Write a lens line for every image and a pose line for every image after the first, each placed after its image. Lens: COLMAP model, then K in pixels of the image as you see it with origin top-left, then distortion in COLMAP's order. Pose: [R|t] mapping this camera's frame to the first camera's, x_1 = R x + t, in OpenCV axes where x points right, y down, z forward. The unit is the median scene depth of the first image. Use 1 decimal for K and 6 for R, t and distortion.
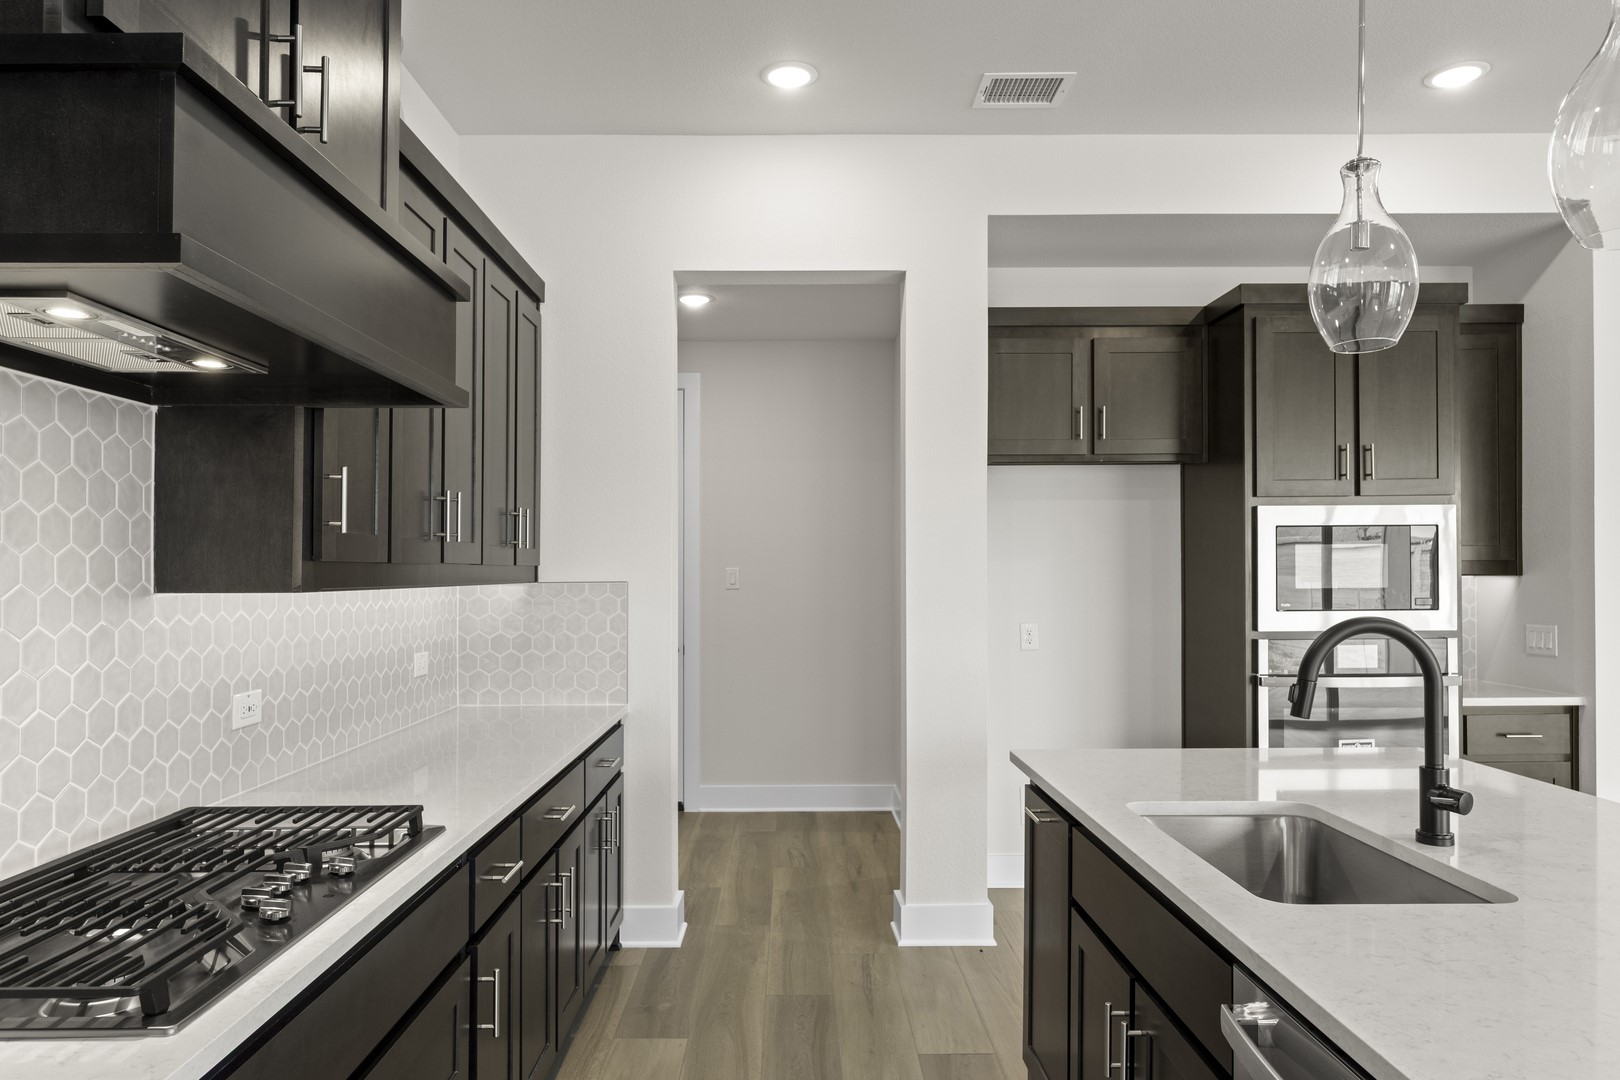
lens RADIAL K [[1076.3, 0, 811.0], [0, 1076.3, 545.1], [0, 0, 1]] dist [-0.006630, -0.001881]
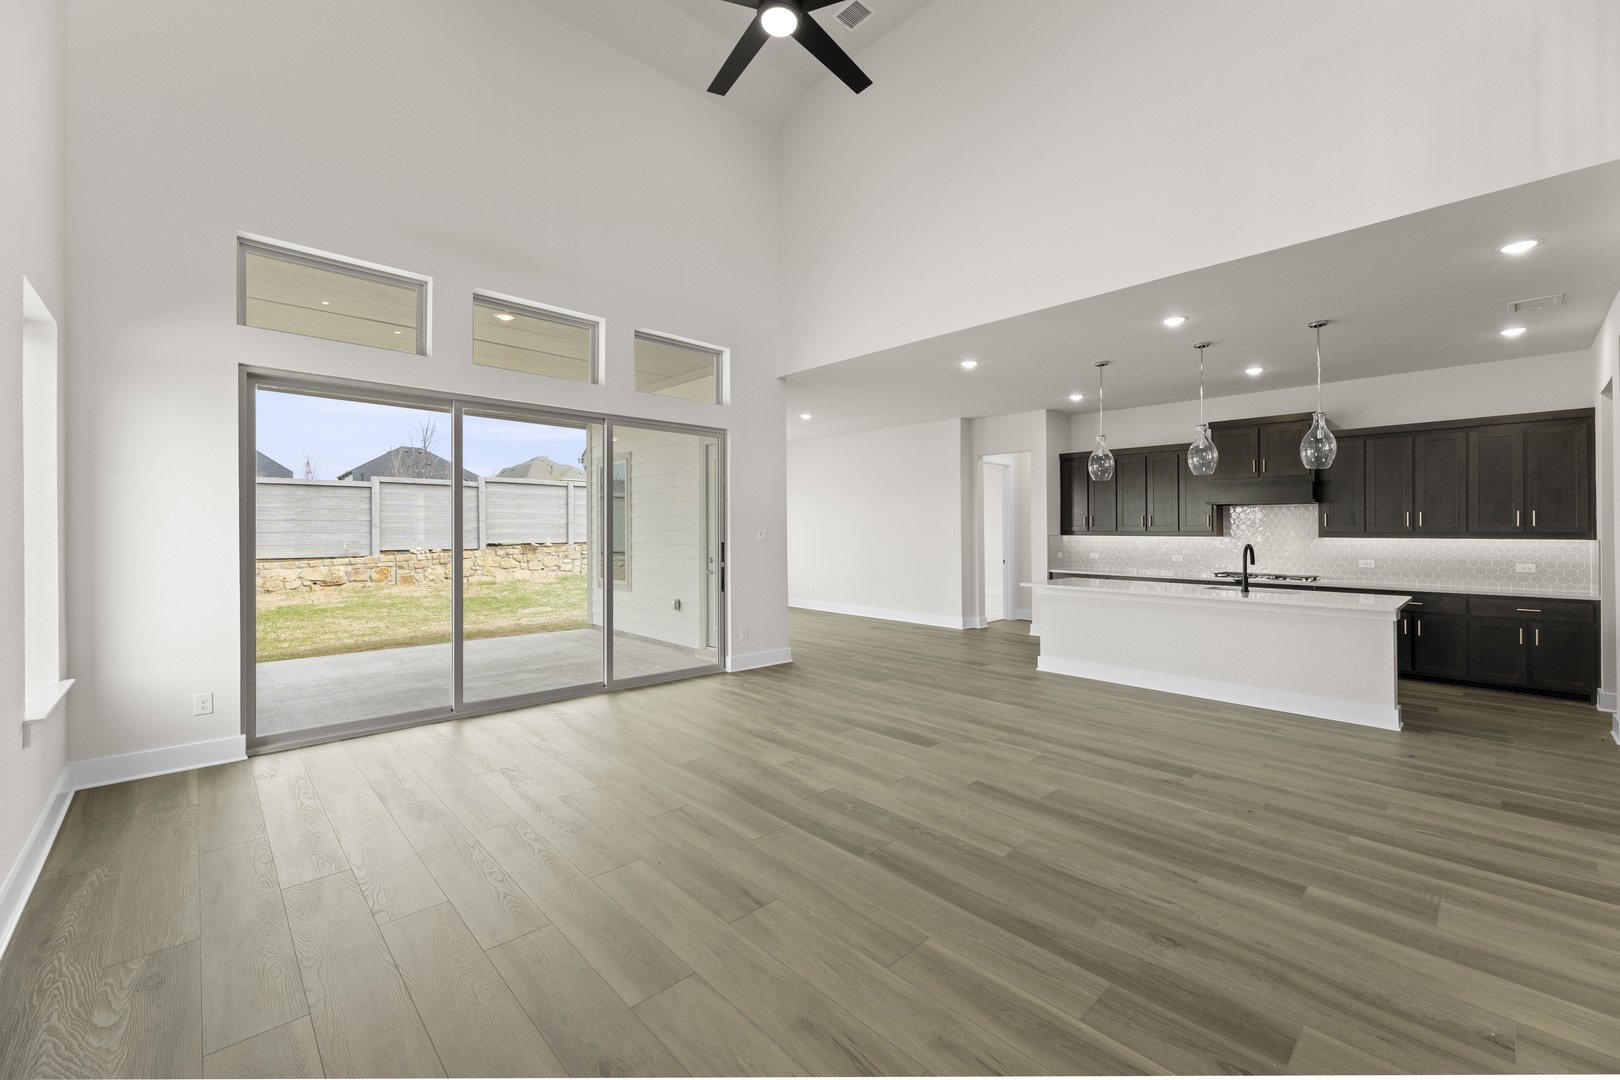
lens RADIAL K [[645.5, 0, 816.4], [0, 645.5, 523.6], [0, 0, 1]] dist [0.001001, 0.001090]
pose [[-0.736861, -0.006591, -0.676012, 1.875915], [0.015513, 0.999524, -0.026654, 0.011080], [0.675866, -0.030127, -0.736408, 0.886953]]
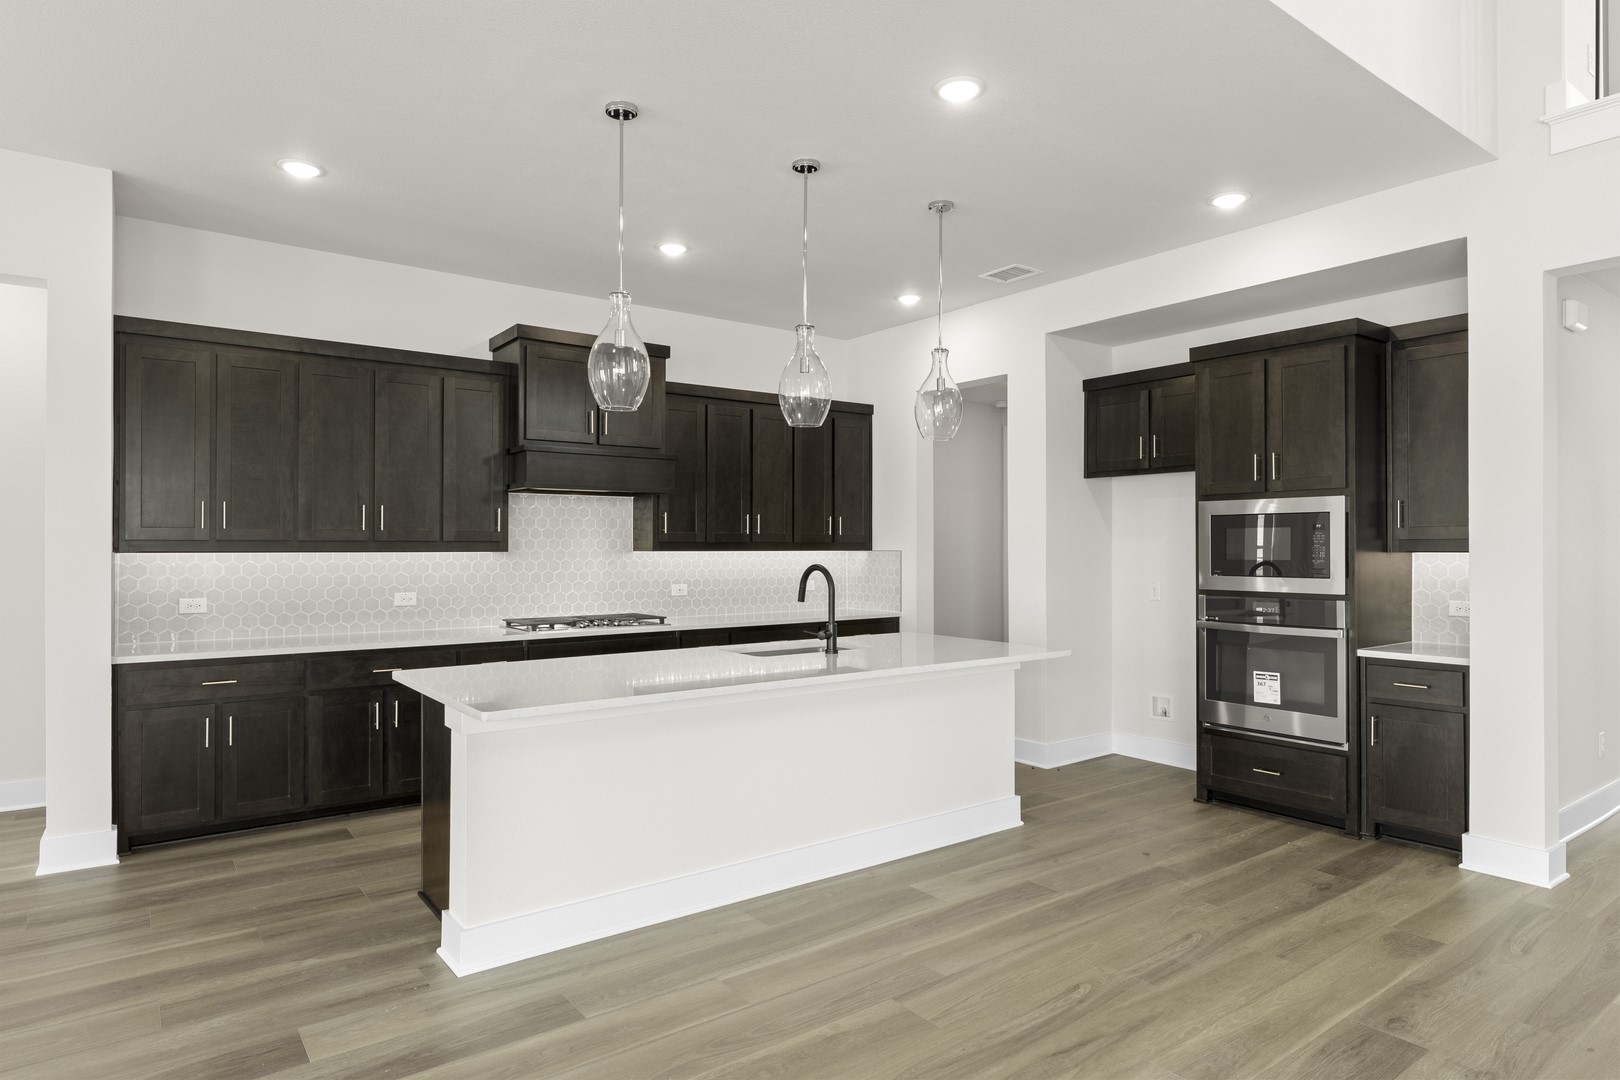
lens RADIAL K [[936.5, 0, 809.5], [0, 936.5, 528.8], [0, 0, 1]] dist [-0.000872, -0.002132]
pose [[0.585141, -0.010656, -0.810861, 1.136925], [0.016943, 0.999856, -0.000913, -0.007926], [0.810754, -0.013204, 0.585238, -0.157994]]
